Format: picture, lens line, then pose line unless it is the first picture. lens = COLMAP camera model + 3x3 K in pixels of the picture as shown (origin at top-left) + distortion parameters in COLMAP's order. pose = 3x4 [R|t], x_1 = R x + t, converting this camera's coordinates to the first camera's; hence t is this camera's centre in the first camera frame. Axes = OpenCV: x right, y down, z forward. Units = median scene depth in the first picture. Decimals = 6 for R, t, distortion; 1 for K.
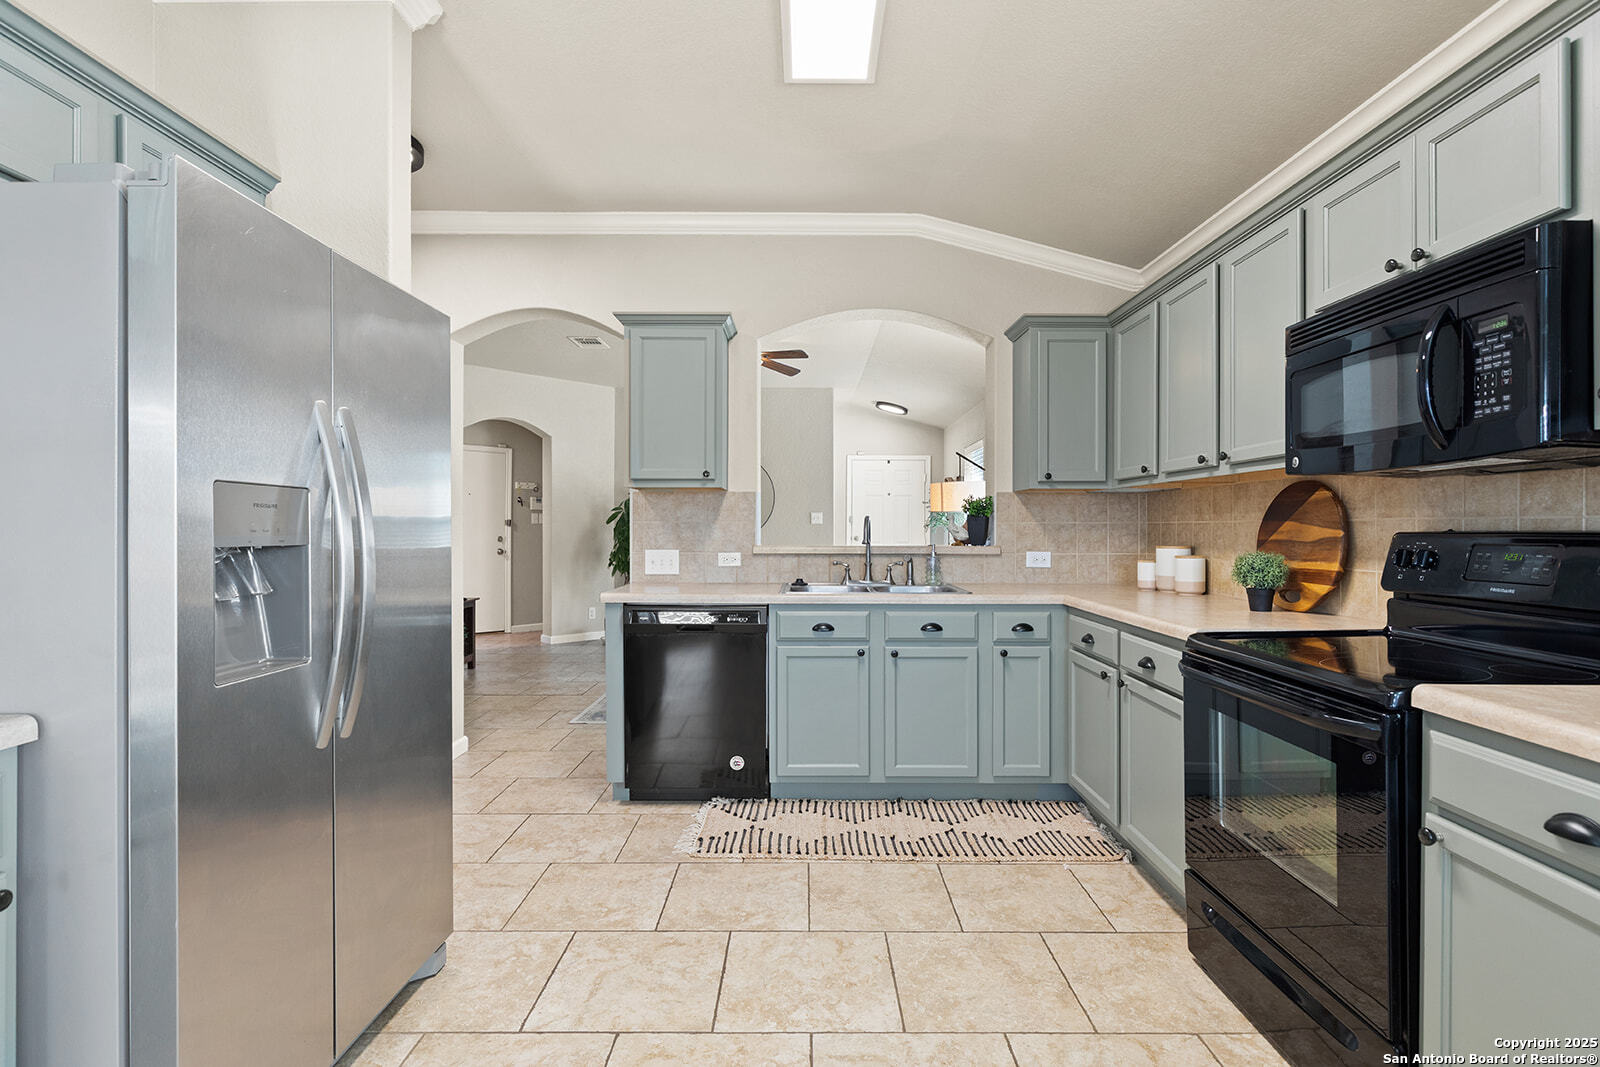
lens RADIAL K [[772.4, 0, 802.7], [0, 772.4, 527.5], [0, 0, 1]] dist [-0.000918, -0.000742]
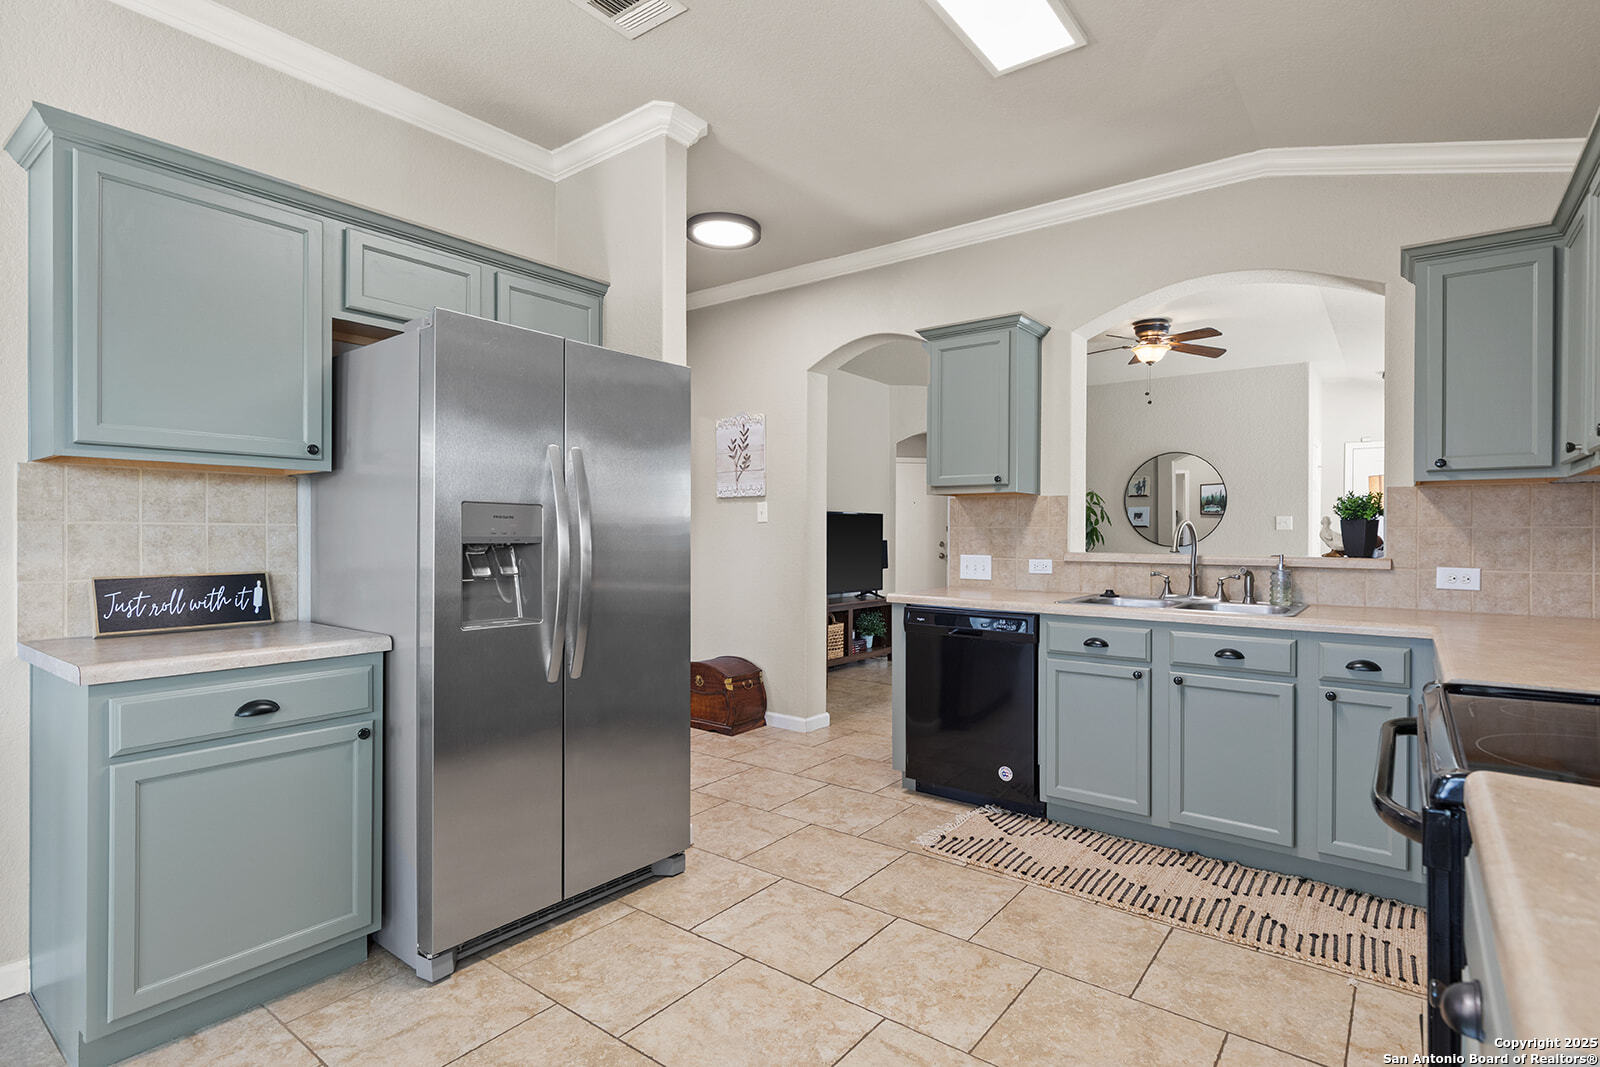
lens RADIAL K [[788.0, 0, 800.0], [0, 788.0, 533.5], [0, 0, 1]] dist [-0.000099, -0.000469]
pose [[0.792786, 0.002296, -0.609495, 0.333313], [-0.002837, 0.999996, 0.000076, 0.001437], [0.609493, 0.001669, 0.792790, 0.051445]]
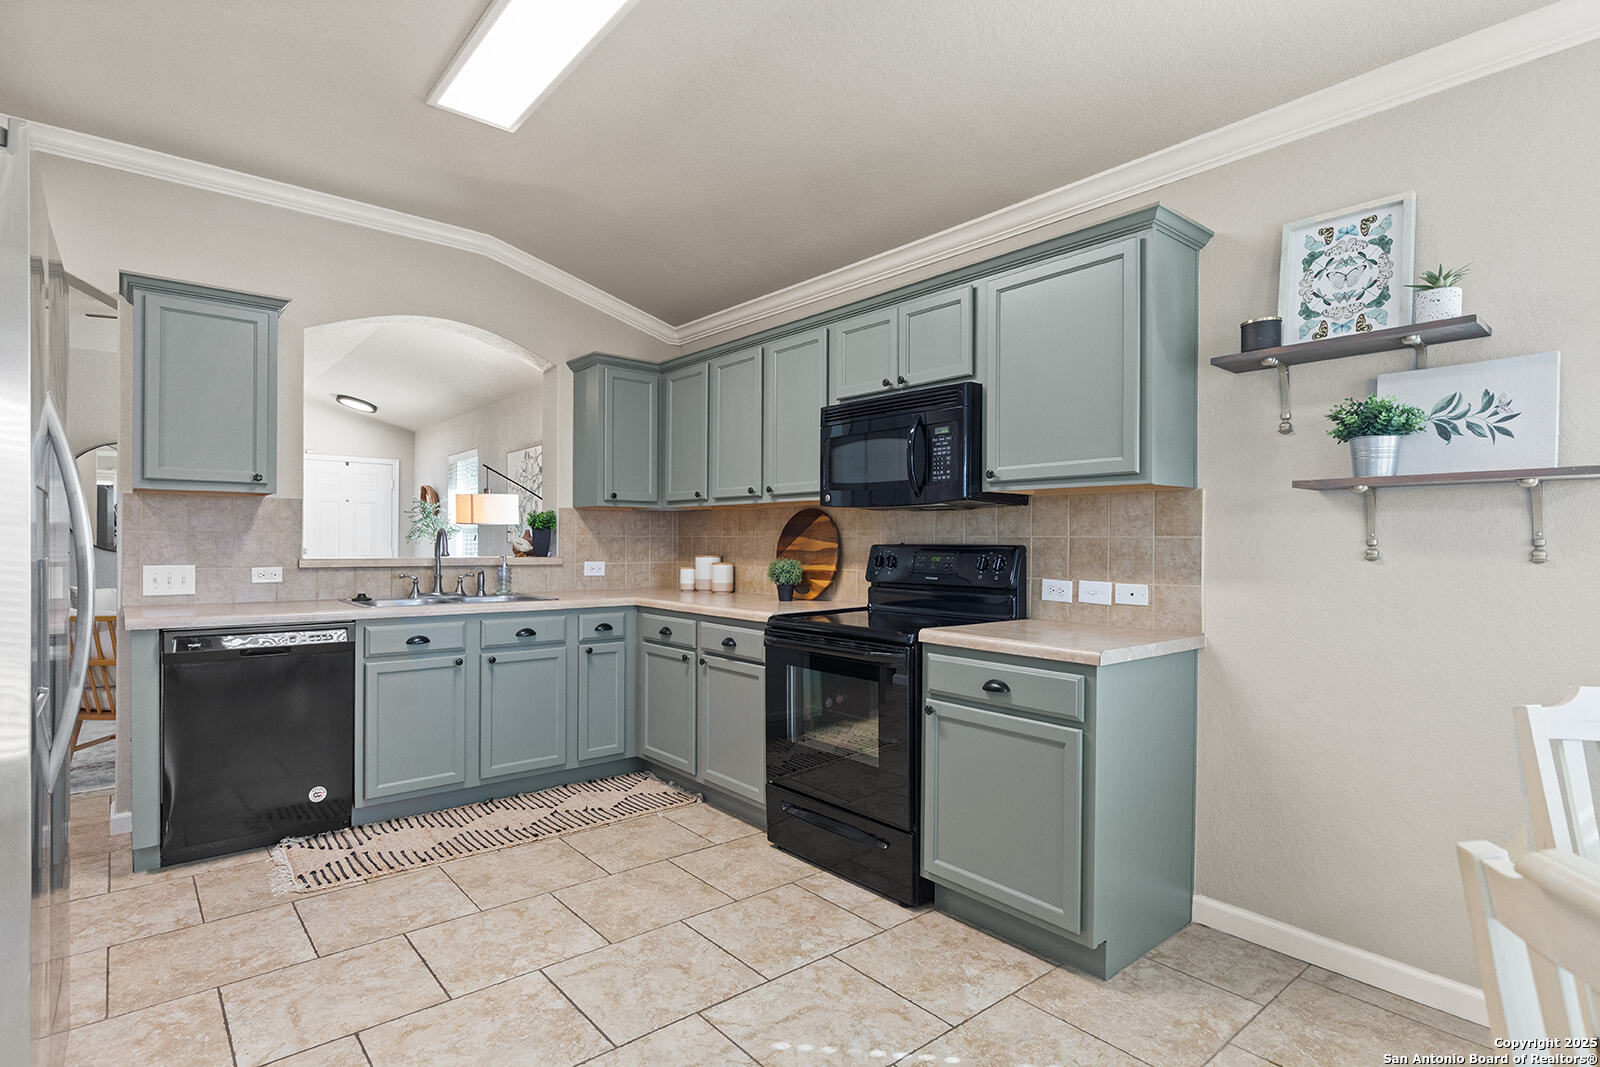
lens RADIAL K [[812.8, 0, 800.0], [0, 812.8, 539.7], [0, 0, 1]] dist [0.001928, -0.000137]
pose [[0.763363, 0.004797, 0.645952, -0.289002], [-0.005095, 0.999986, -0.001405, -0.000695], [-0.645949, -0.002219, 0.763377, -0.119777]]
